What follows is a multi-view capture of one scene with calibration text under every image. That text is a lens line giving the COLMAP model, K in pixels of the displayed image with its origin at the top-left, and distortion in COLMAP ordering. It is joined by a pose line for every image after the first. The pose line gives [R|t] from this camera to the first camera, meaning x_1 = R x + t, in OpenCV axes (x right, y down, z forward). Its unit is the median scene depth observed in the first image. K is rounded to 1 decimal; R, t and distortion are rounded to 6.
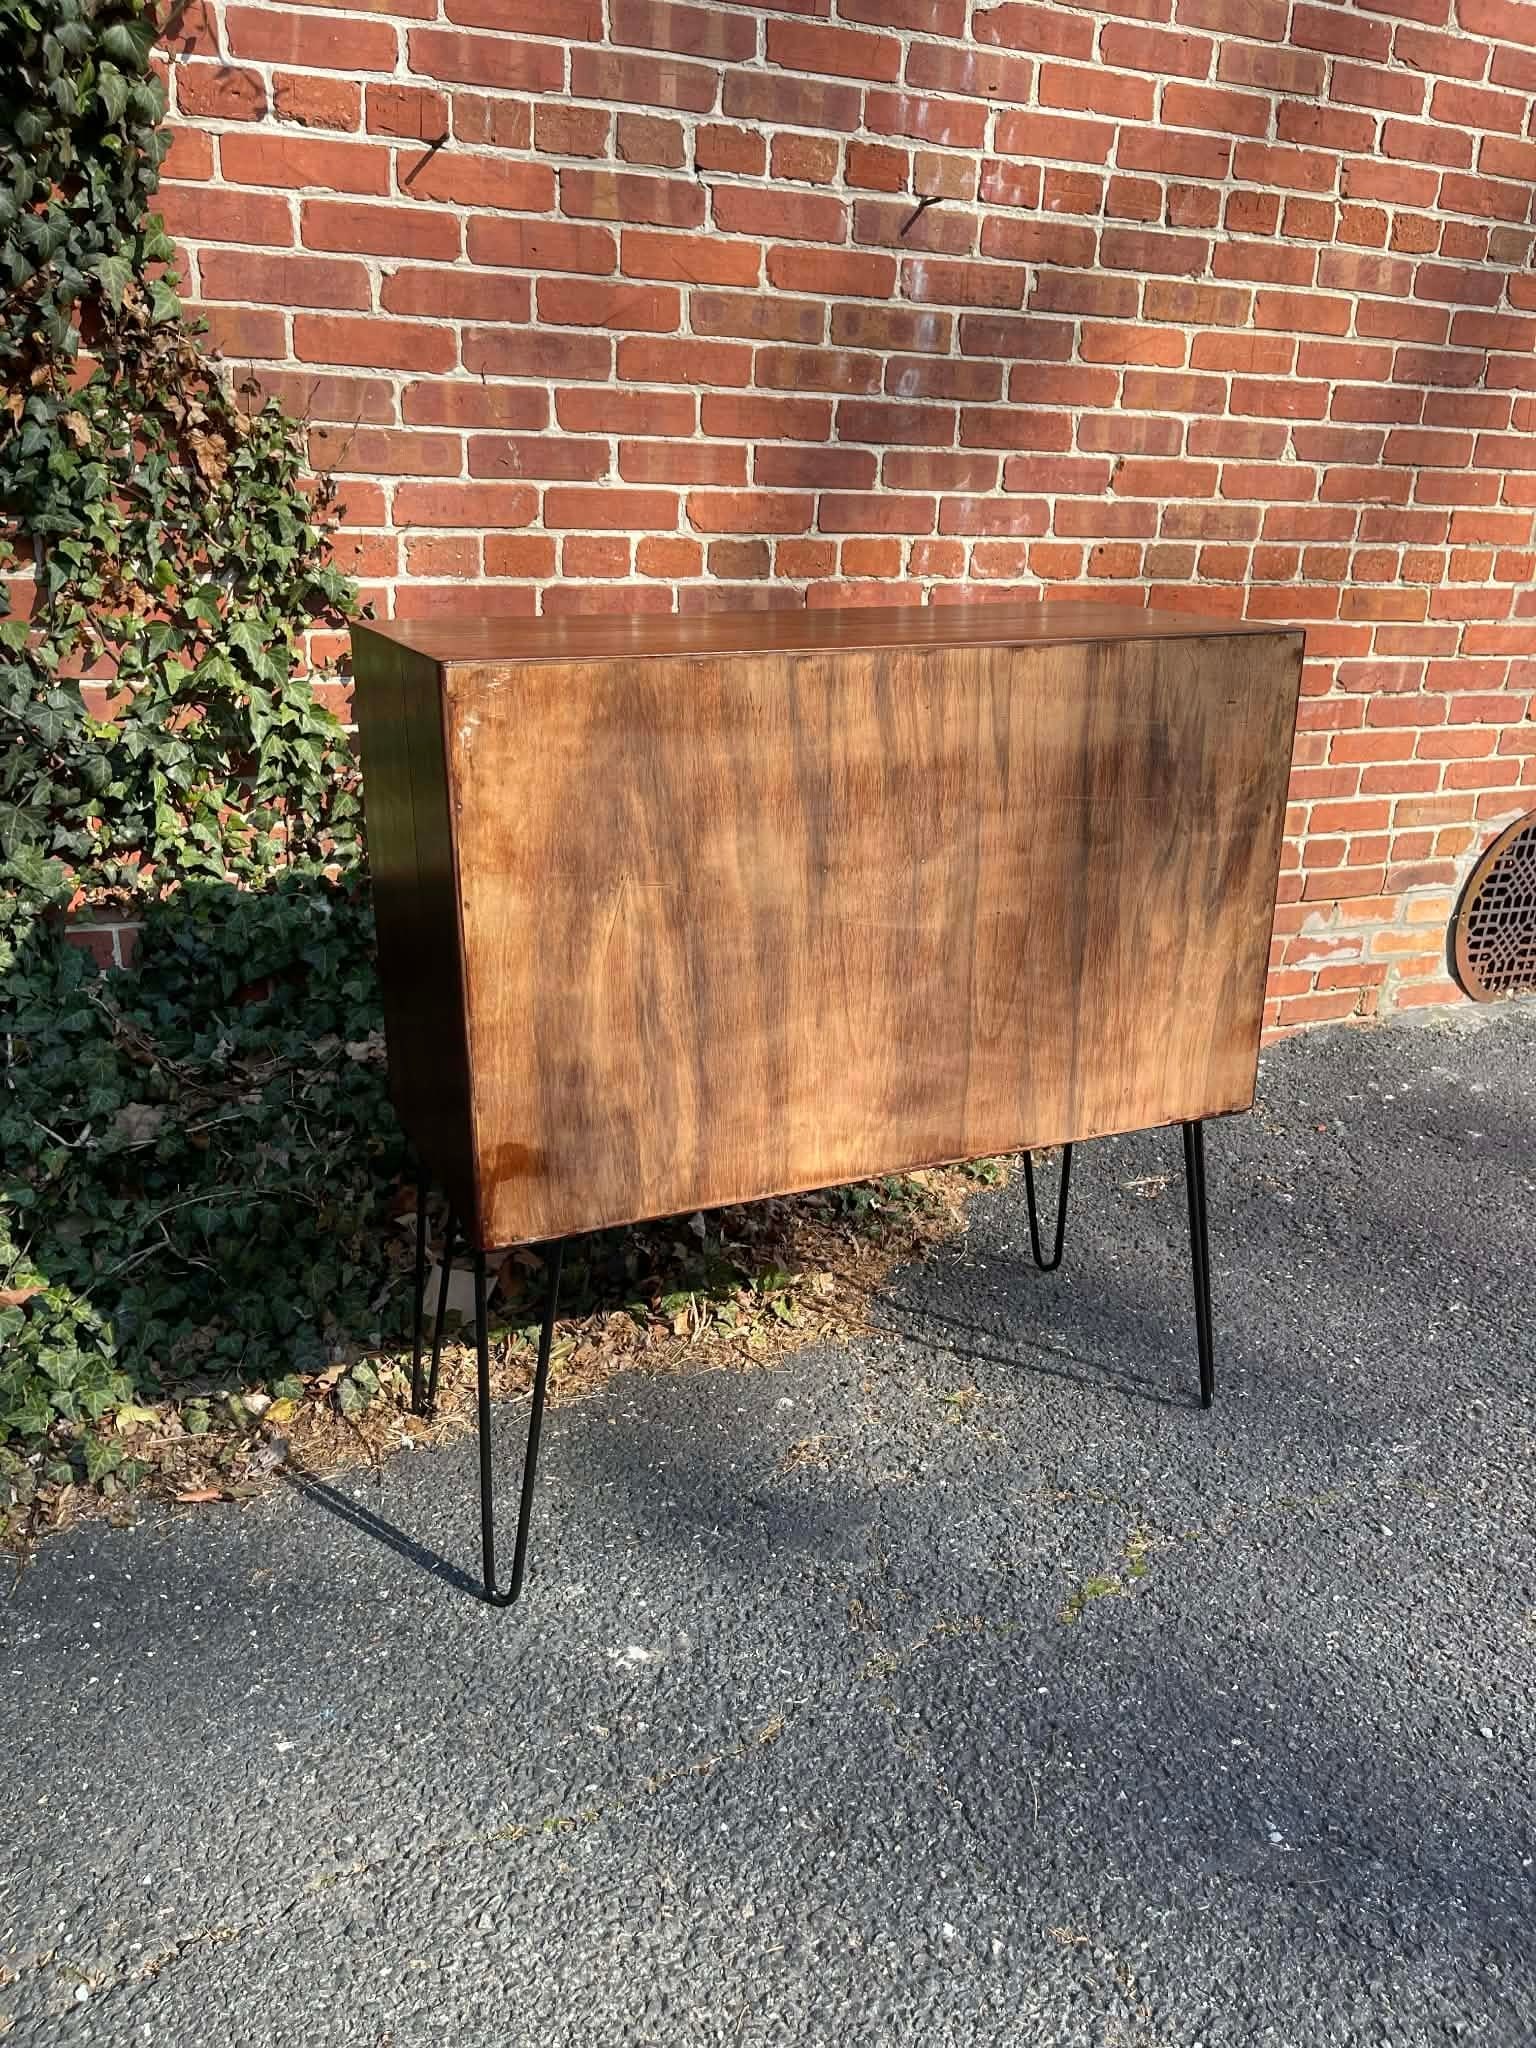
lens RADIAL K [[1556.8, 0, 774.6], [0, 1556.8, 1028.3], [0, 0, 1]] dist [0.061954, -0.081759]
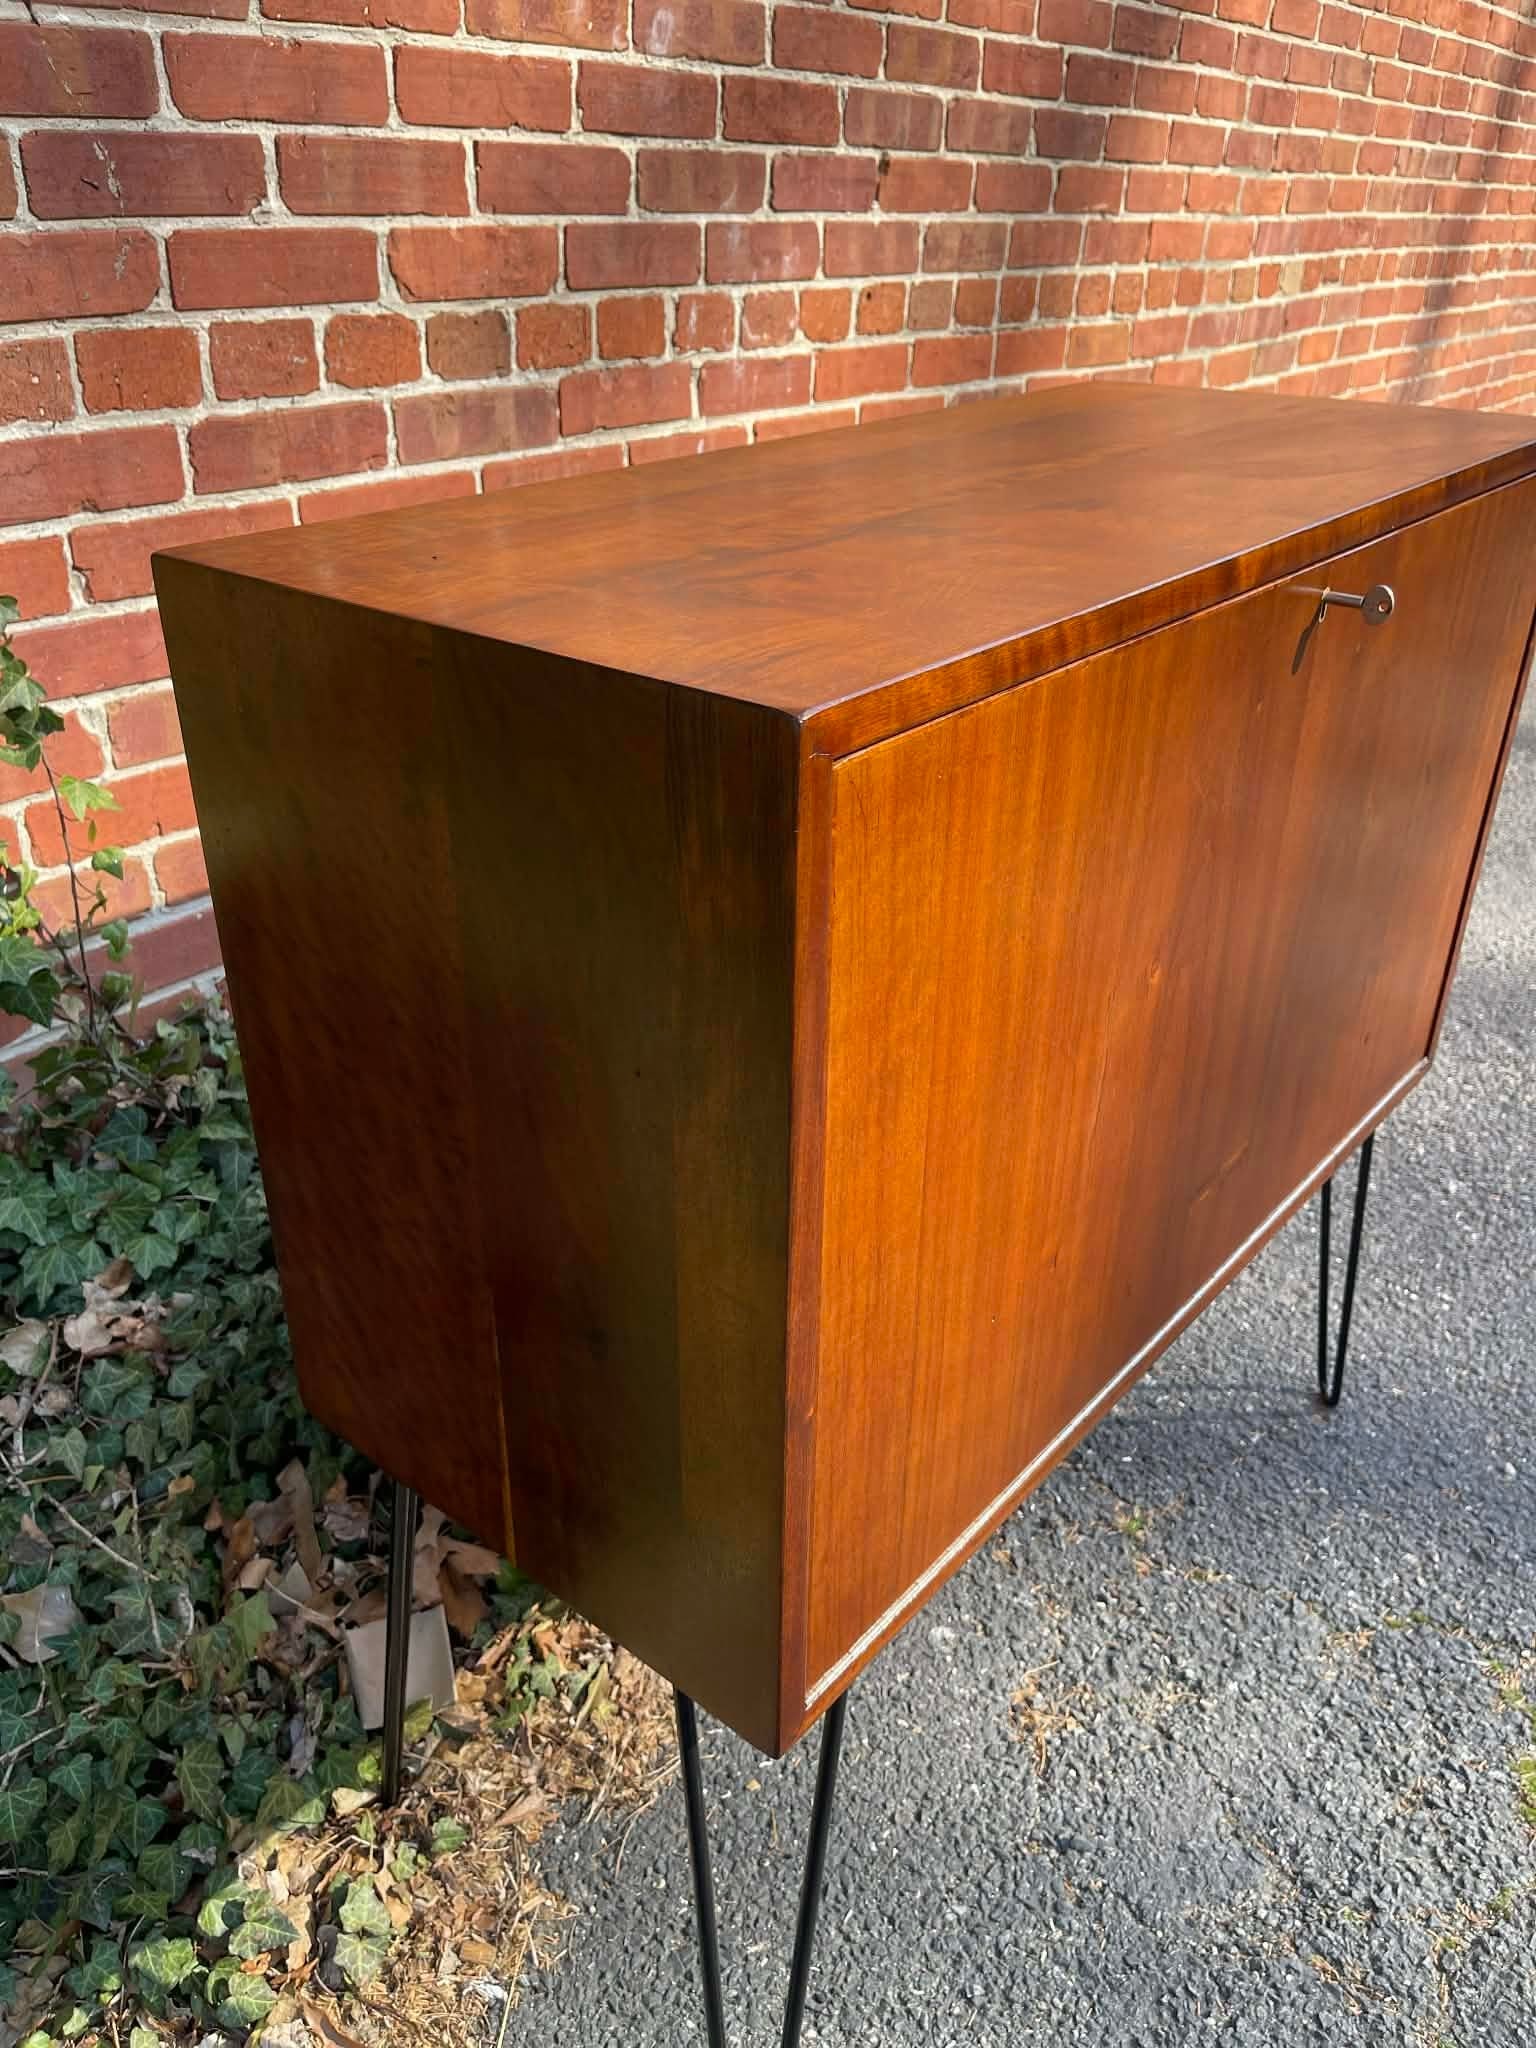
lens RADIAL K [[1556.8, 0, 760.8], [0, 1556.8, 1041.8], [0, 0, 1]] dist [0.061954, -0.081759]
pose [[0.874416, -0.249810, 0.415922, -0.253977], [0.178405, 0.962752, 0.203176, -0.149434], [-0.451185, -0.103458, 0.886413, 0.398094]]
